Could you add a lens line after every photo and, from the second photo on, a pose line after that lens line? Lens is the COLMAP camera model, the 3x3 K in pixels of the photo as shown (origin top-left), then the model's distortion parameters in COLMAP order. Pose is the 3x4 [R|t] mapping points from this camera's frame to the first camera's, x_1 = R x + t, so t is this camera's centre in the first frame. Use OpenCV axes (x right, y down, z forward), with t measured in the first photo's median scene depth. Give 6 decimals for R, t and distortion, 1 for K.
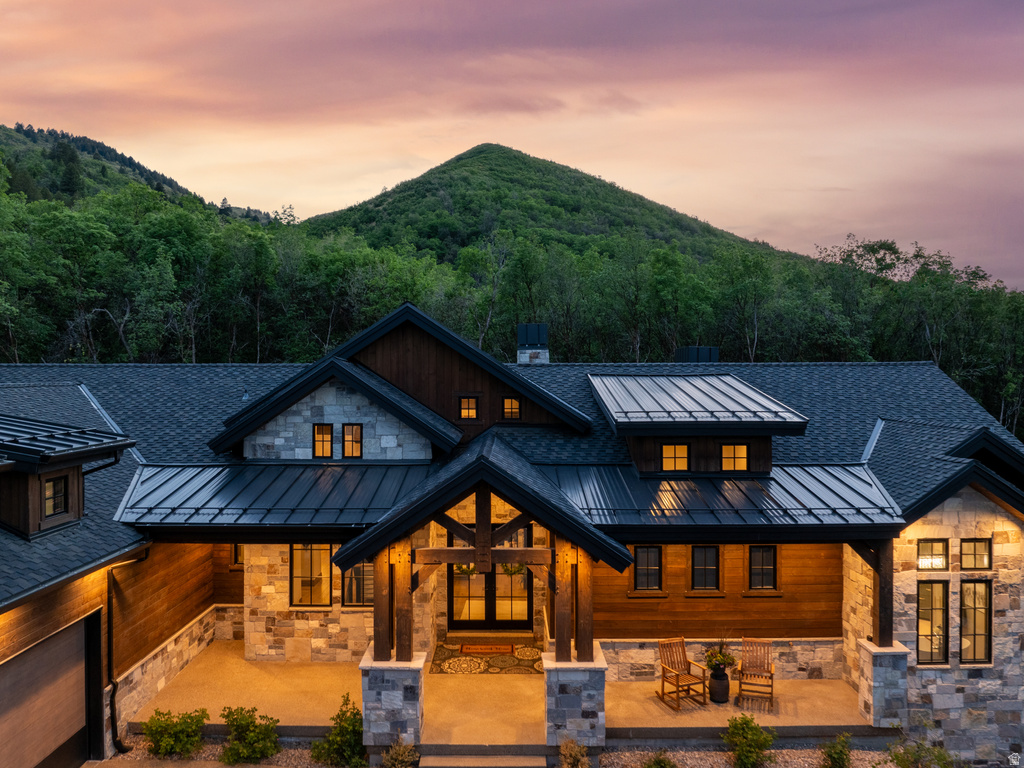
lens RADIAL K [[779.4, 0, 505.1], [0, 779.4, 371.2], [0, 0, 1]] dist [-0.044734, 0.010561]
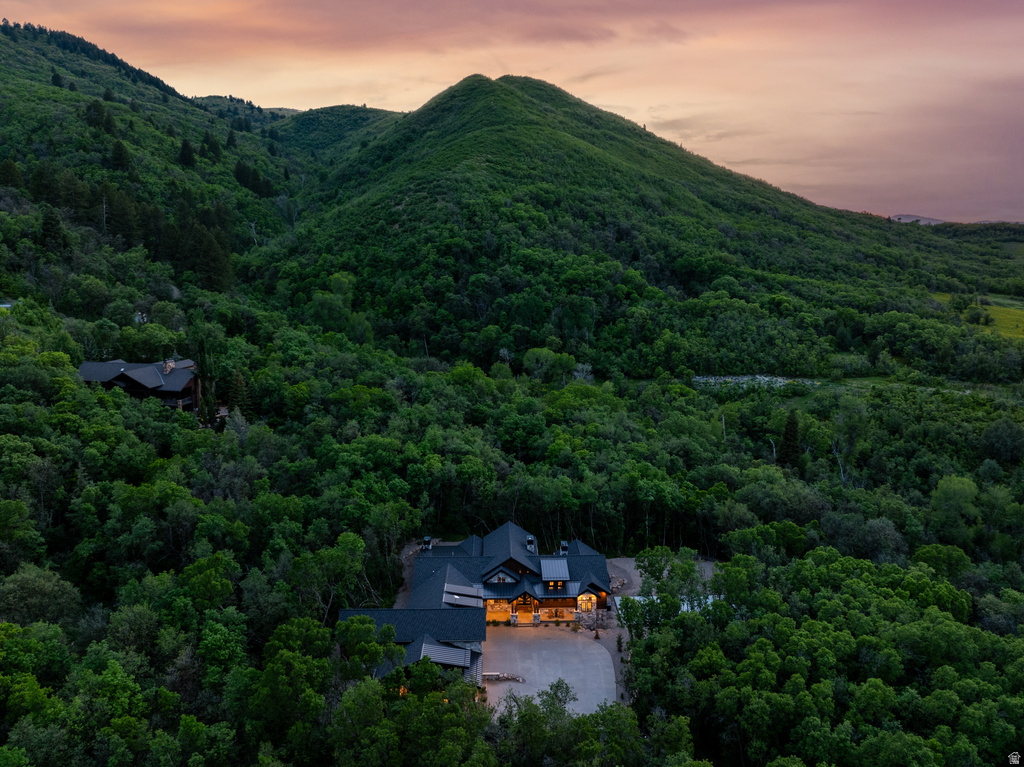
lens RADIAL K [[779.4, 0, 505.1], [0, 779.4, 370.7], [0, 0, 1]] dist [-0.044734, 0.010561]
pose [[0.999839, -0.009302, 0.015315, -0.267381], [0.006890, 0.988559, 0.150680, -2.664534], [-0.016541, -0.150550, 0.988464, -5.266175]]
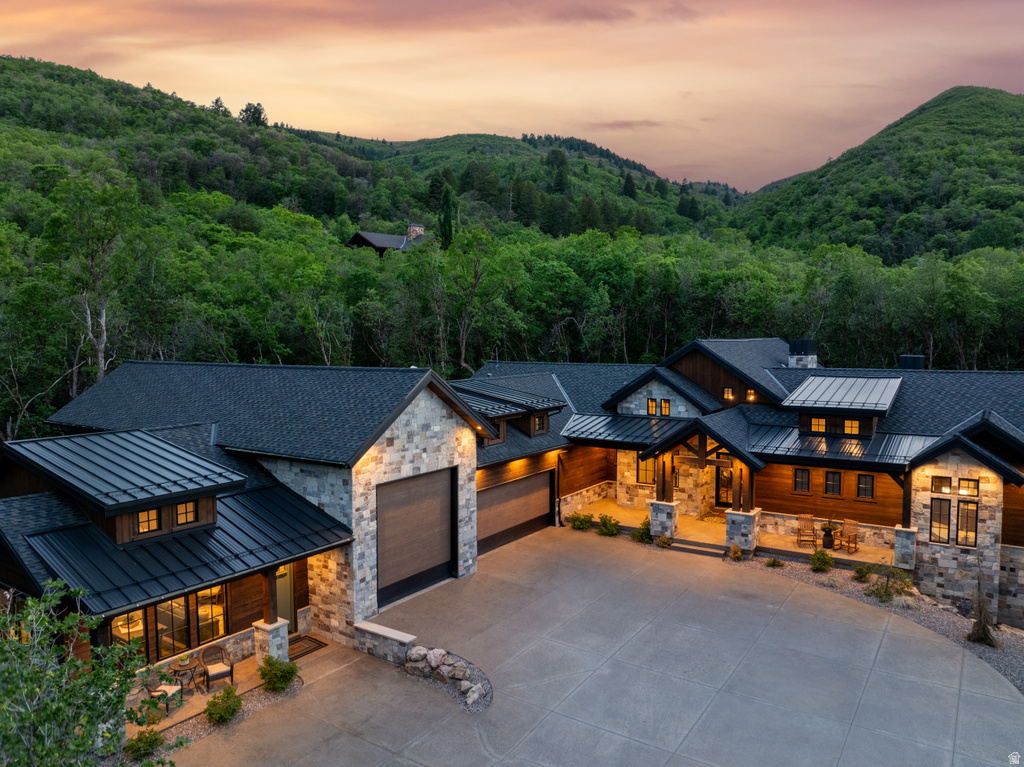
lens RADIAL K [[720.9, 0, 512.0], [0, 720.9, 383.5], [0, 0, 1]] dist [-0.034636, -0.001455]
pose [[0.833596, 0.033452, -0.551360, 0.533983], [0.006220, 0.997533, 0.069925, -0.114143], [0.552339, -0.061719, 0.831332, -0.847344]]
